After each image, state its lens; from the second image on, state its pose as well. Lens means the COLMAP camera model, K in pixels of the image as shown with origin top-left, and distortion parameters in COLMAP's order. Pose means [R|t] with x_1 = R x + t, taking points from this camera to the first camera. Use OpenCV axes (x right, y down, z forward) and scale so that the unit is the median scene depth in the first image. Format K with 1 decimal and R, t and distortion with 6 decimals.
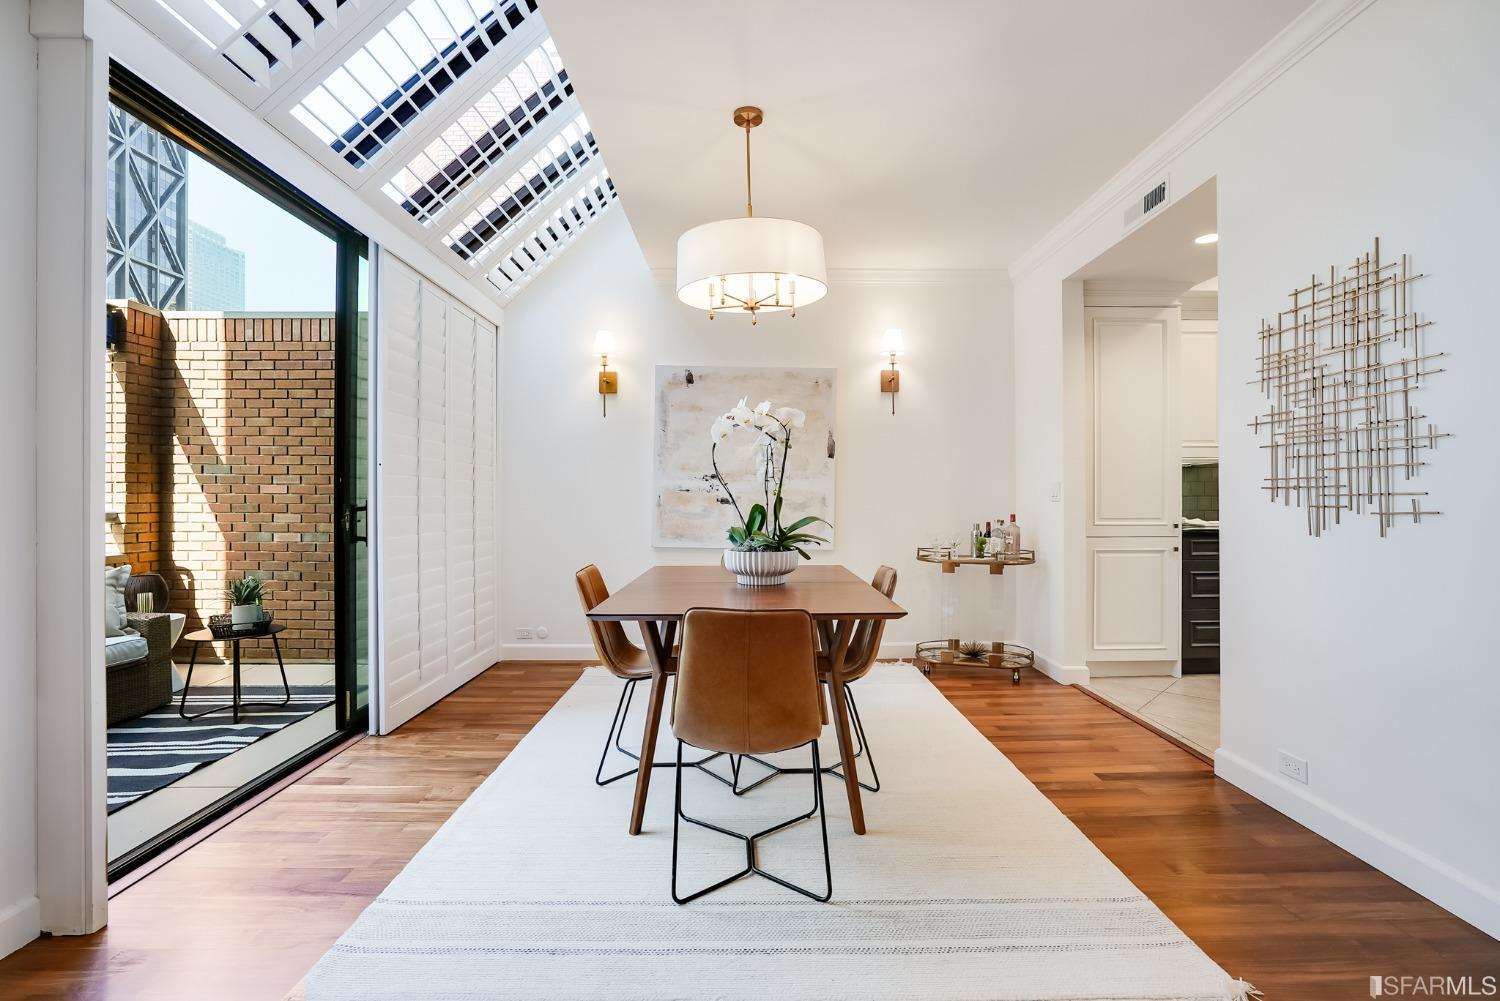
lens RADIAL K [[696.4, 0, 749.2], [0, 696.4, 497.1], [0, 0, 1]] dist [-0.053194, 0.025357]
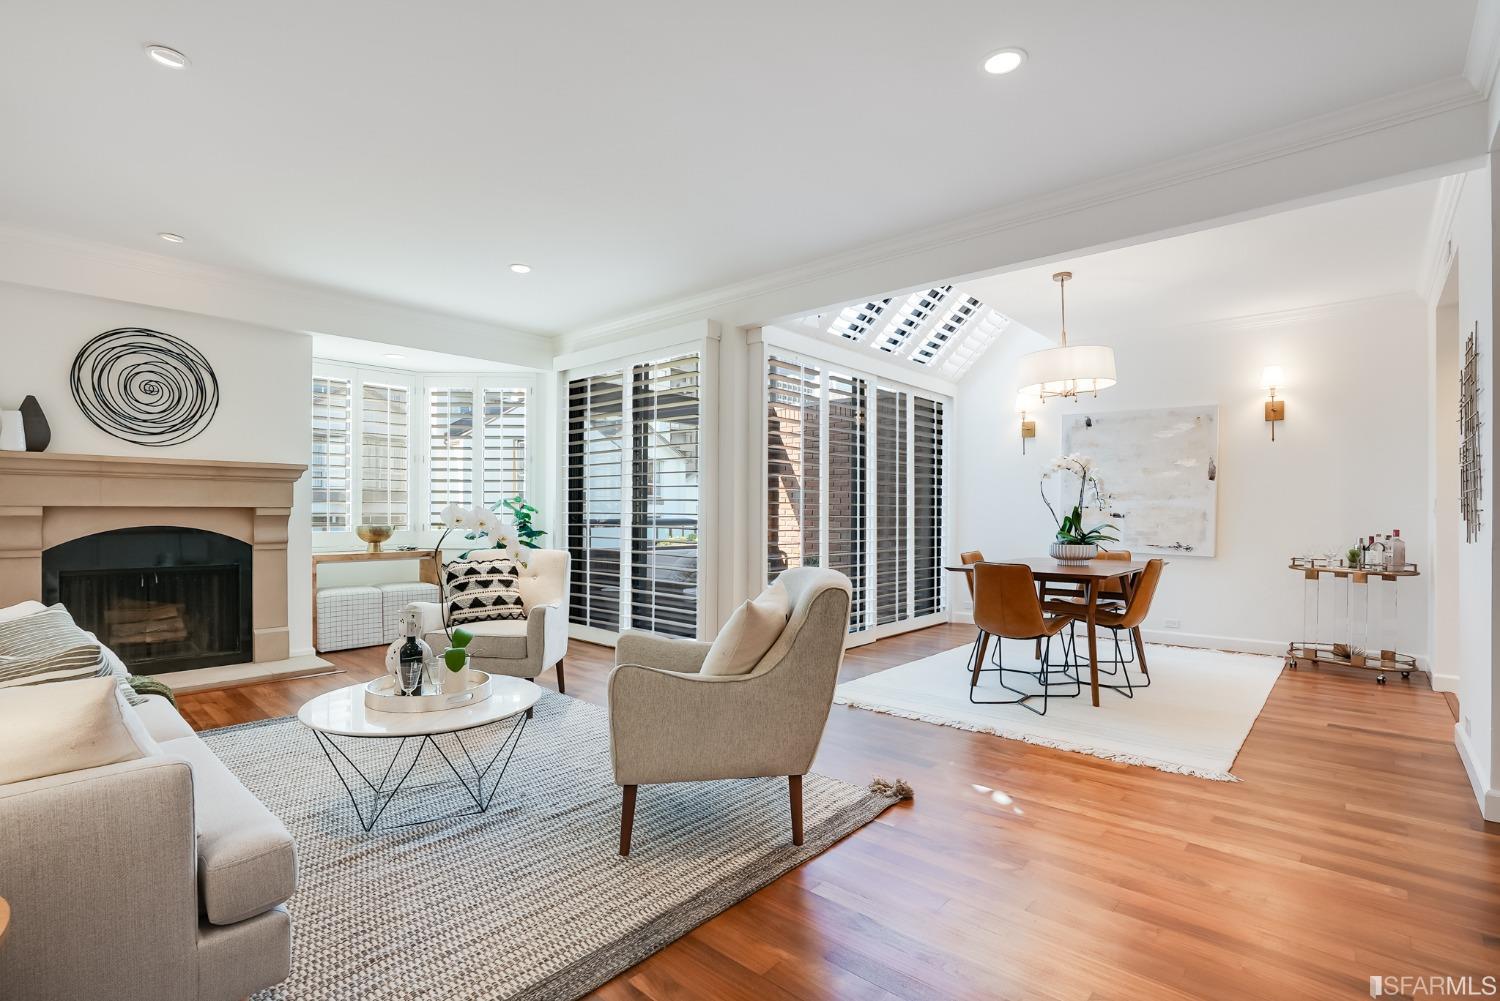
lens RADIAL K [[708.0, 0, 722.1], [0, 708.0, 508.6], [0, 0, 1]] dist [-0.073265, 0.028368]
pose [[0.718570, -0.000170, -0.695454, 0.345769], [-0.005306, 0.999970, -0.005727, 0.004052], [0.695434, 0.007805, 0.718548, -0.450232]]
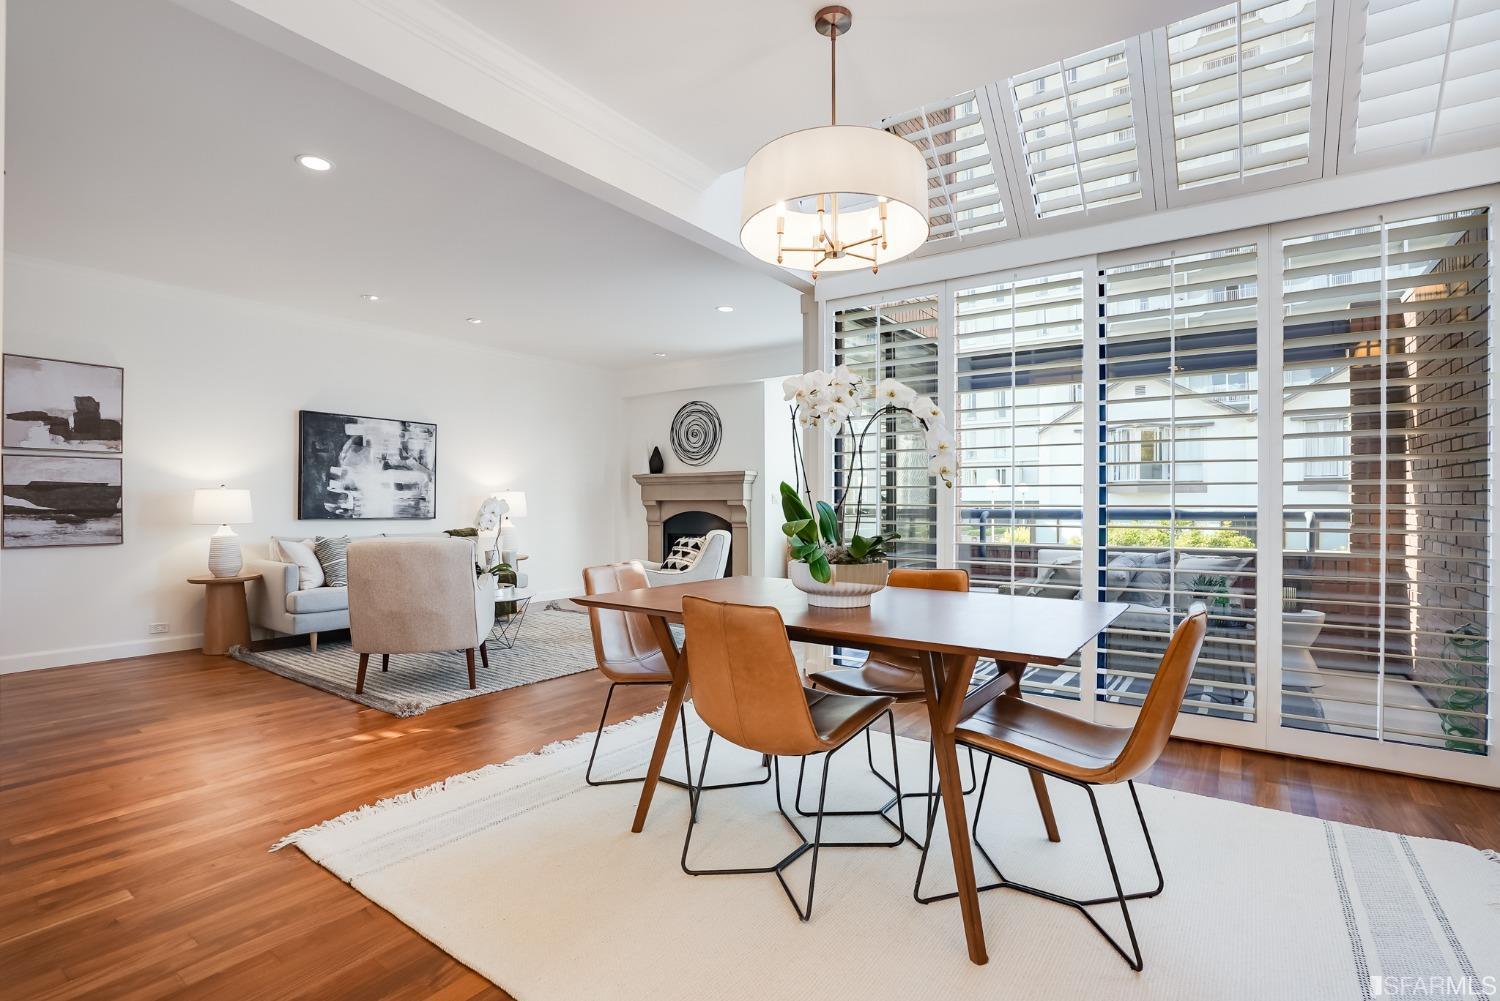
lens RADIAL K [[696.4, 0, 749.2], [0, 696.4, 497.1], [0, 0, 1]] dist [-0.053194, 0.025357]
pose [[-0.588549, -0.004234, -0.808450, 0.442305], [-0.002022, 0.999991, -0.003765, -0.001217], [0.808459, -0.000581, -0.588552, 0.856988]]
